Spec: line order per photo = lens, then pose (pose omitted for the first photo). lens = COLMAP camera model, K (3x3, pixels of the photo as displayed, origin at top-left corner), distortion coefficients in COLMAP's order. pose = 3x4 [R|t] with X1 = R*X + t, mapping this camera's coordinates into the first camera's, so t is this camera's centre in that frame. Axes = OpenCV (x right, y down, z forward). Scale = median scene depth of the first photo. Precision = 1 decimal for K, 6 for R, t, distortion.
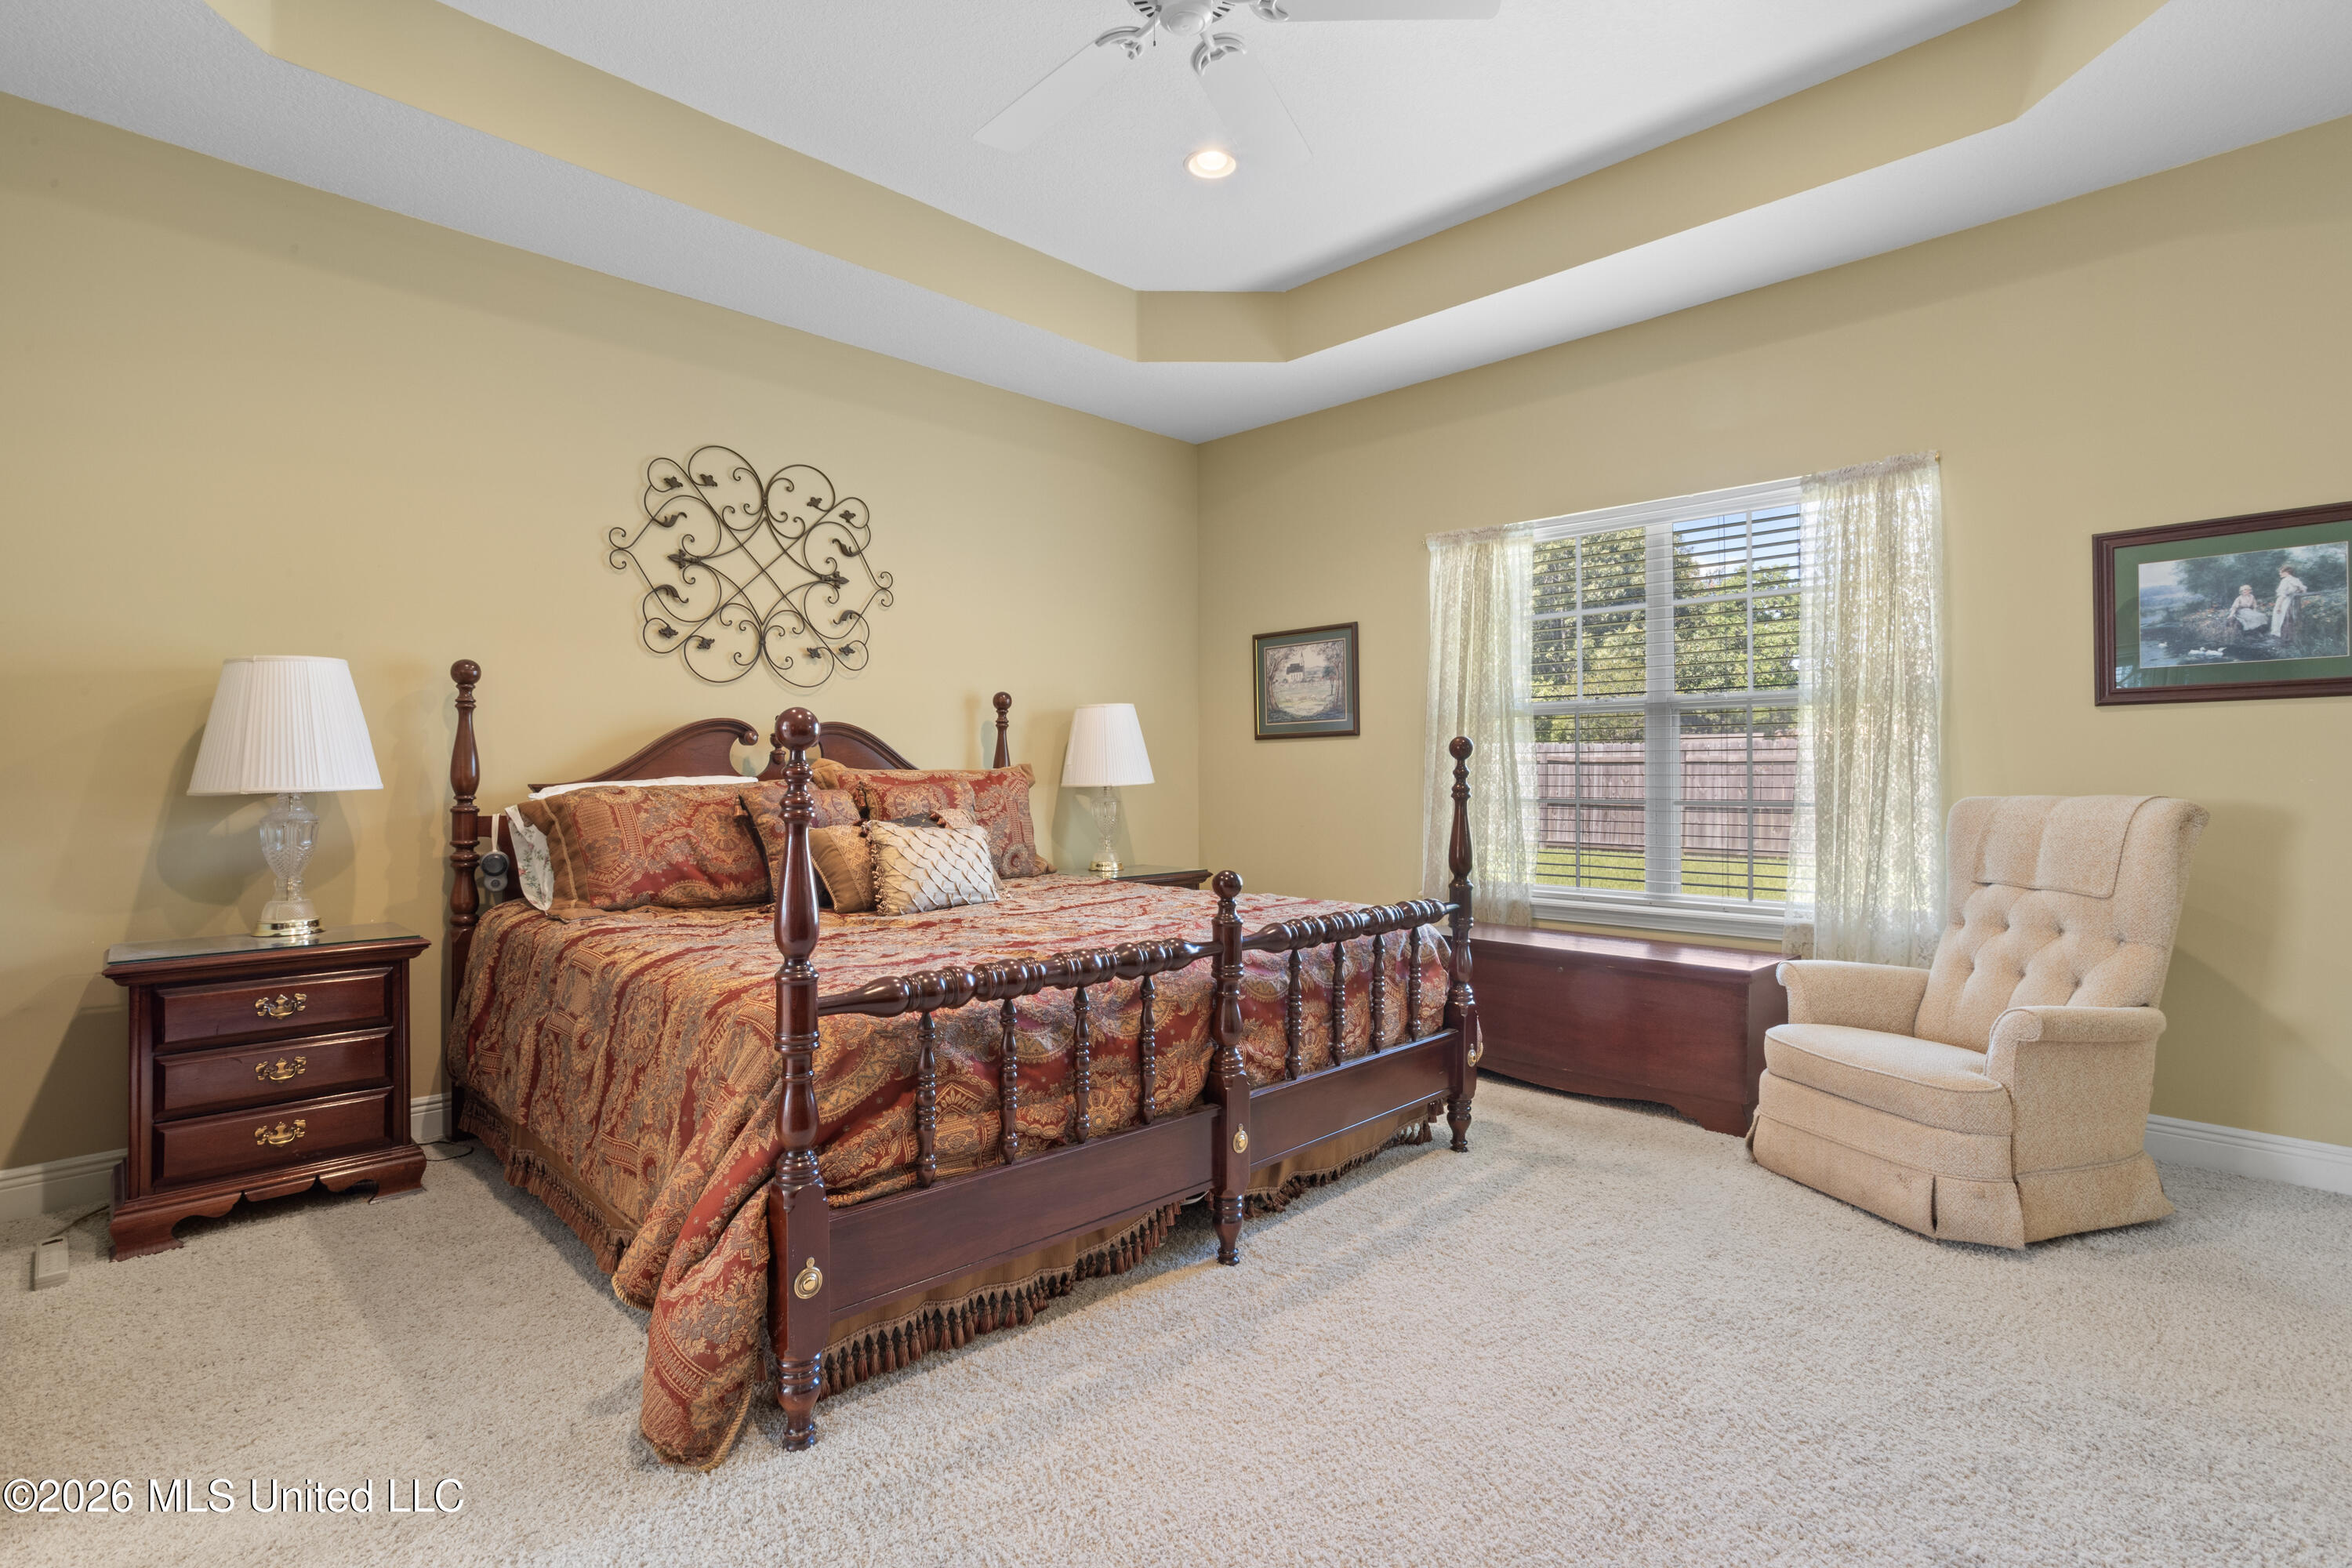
lens RADIAL K [[1134.7, 0, 1160.4], [0, 1134.7, 771.5], [0, 0, 1]] dist [-0.039782, 0.018010]
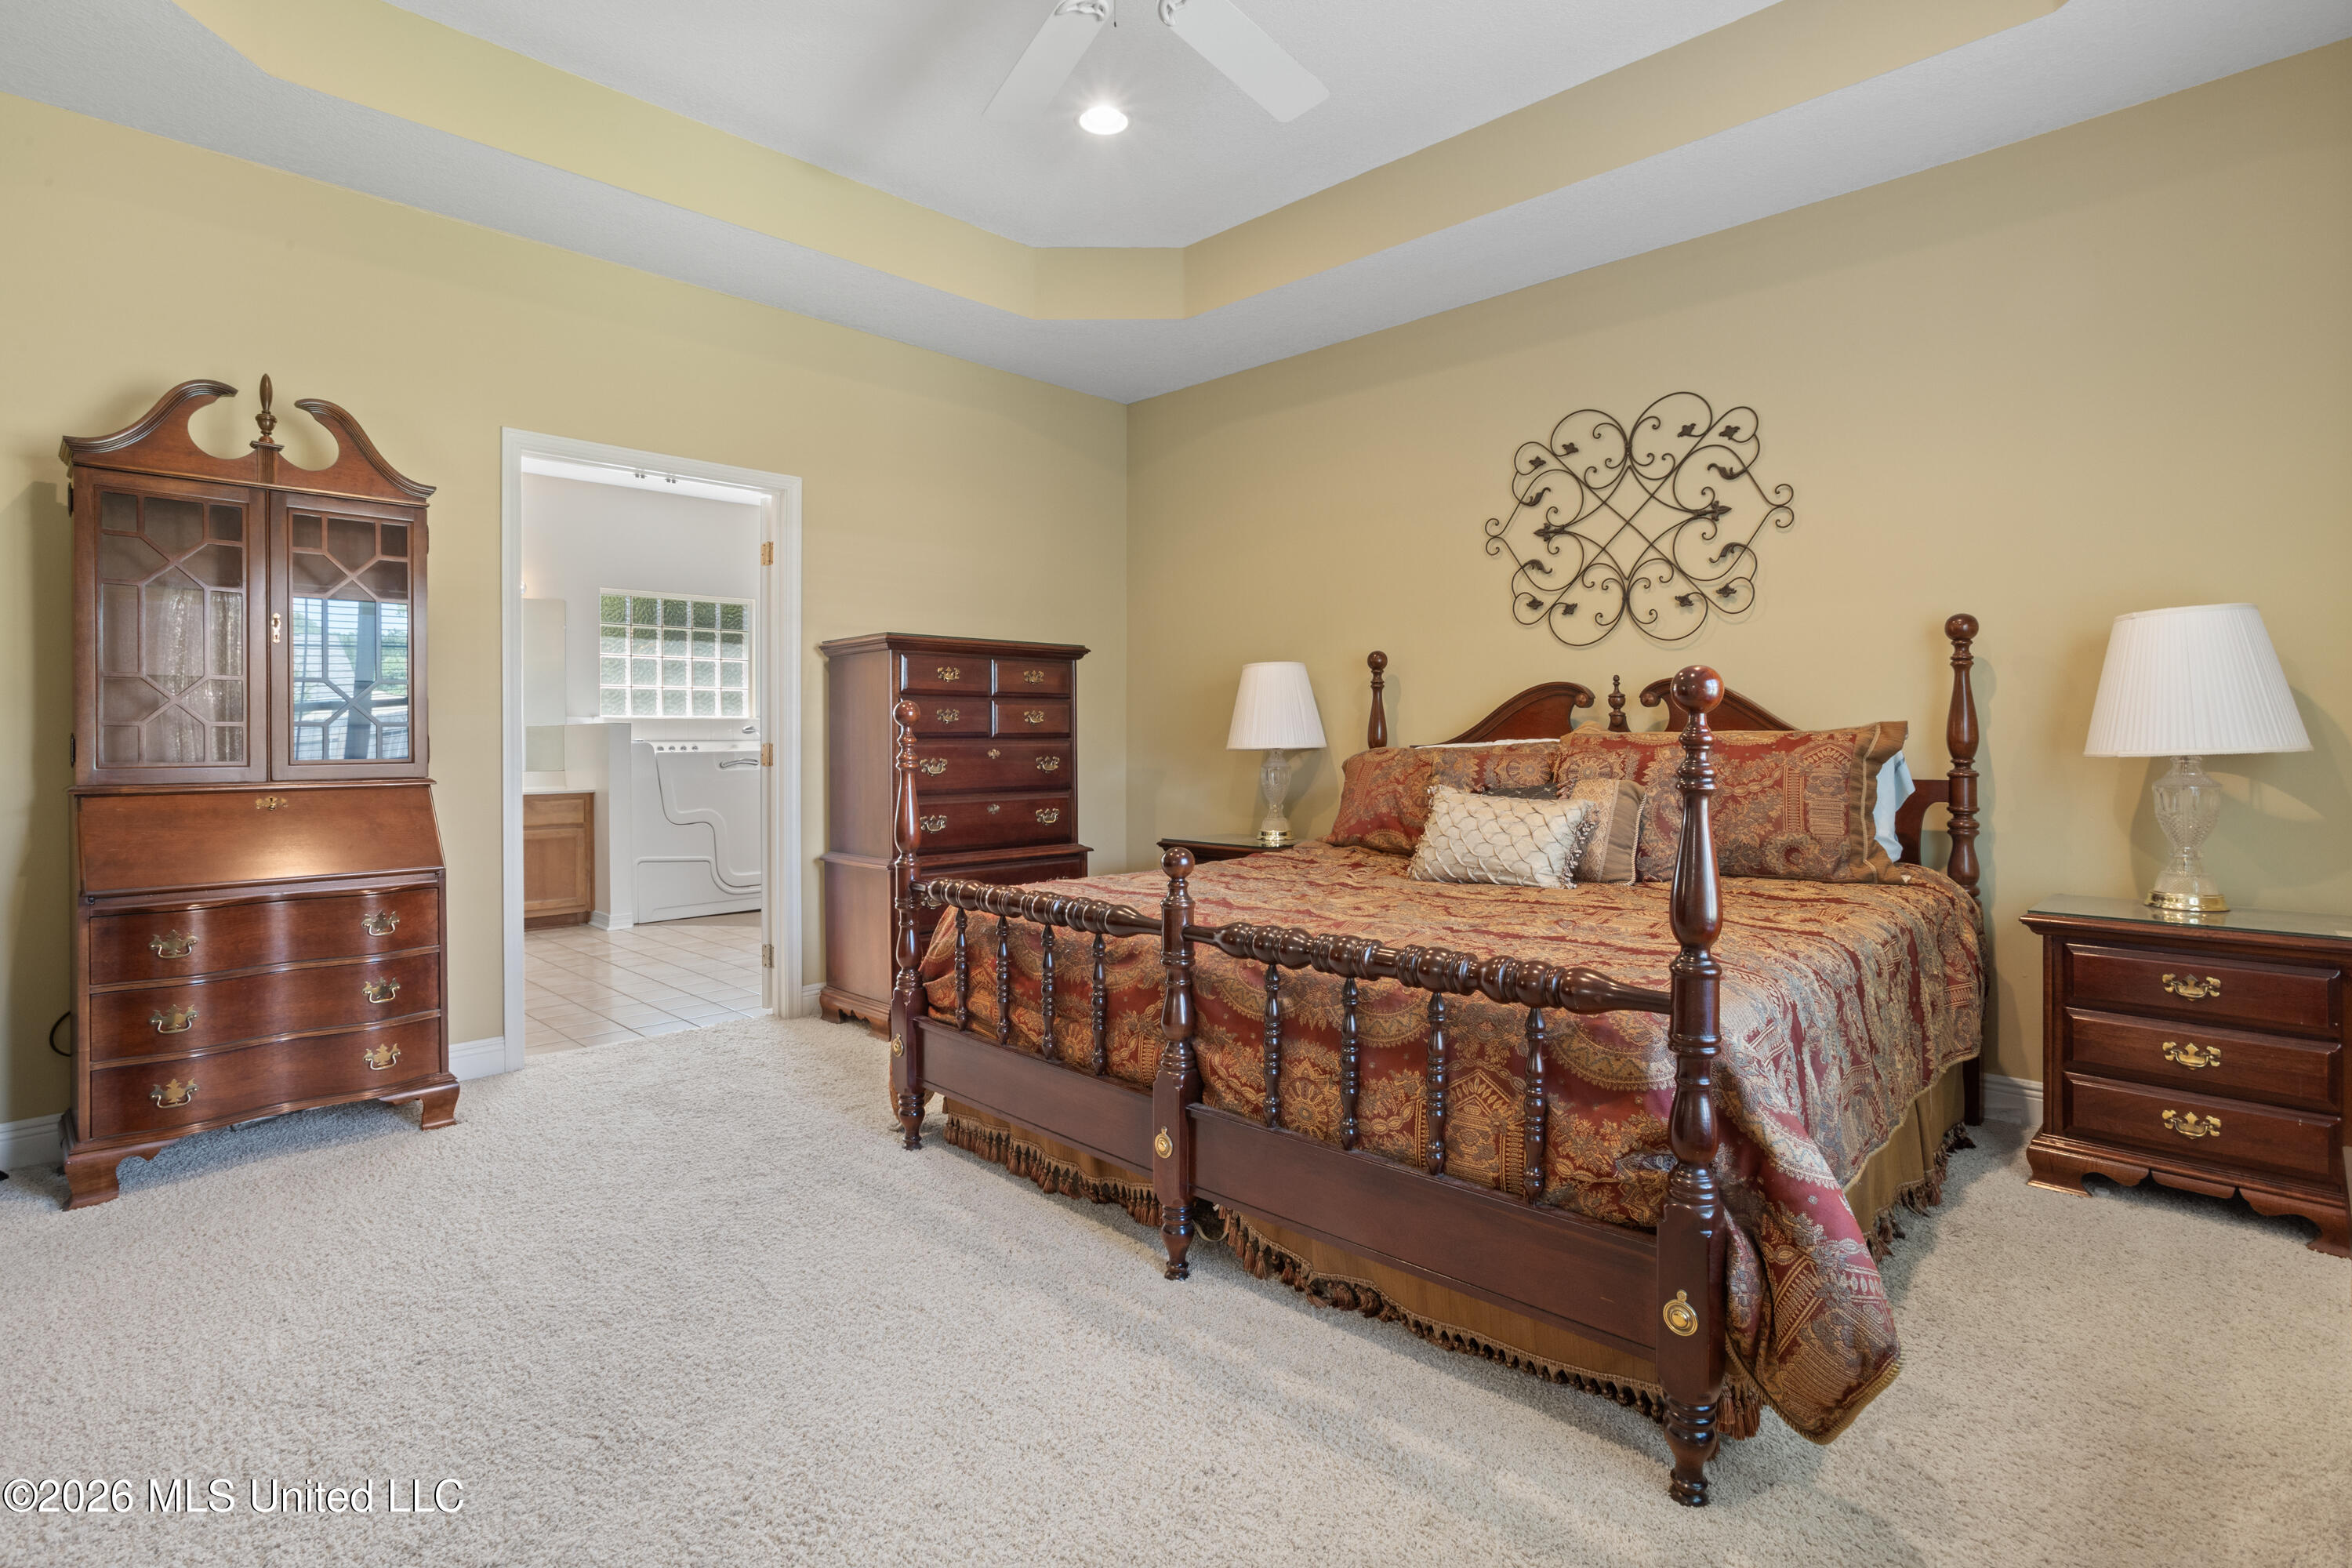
lens RADIAL K [[1134.7, 0, 1153.9], [0, 1134.7, 731.8], [0, 0, 1]] dist [-0.039782, 0.018010]
pose [[0.013609, -0.003331, -0.999902, 0.599292], [0.003875, 0.999987, -0.003278, -0.000944], [0.999900, -0.003830, 0.013622, 0.600692]]
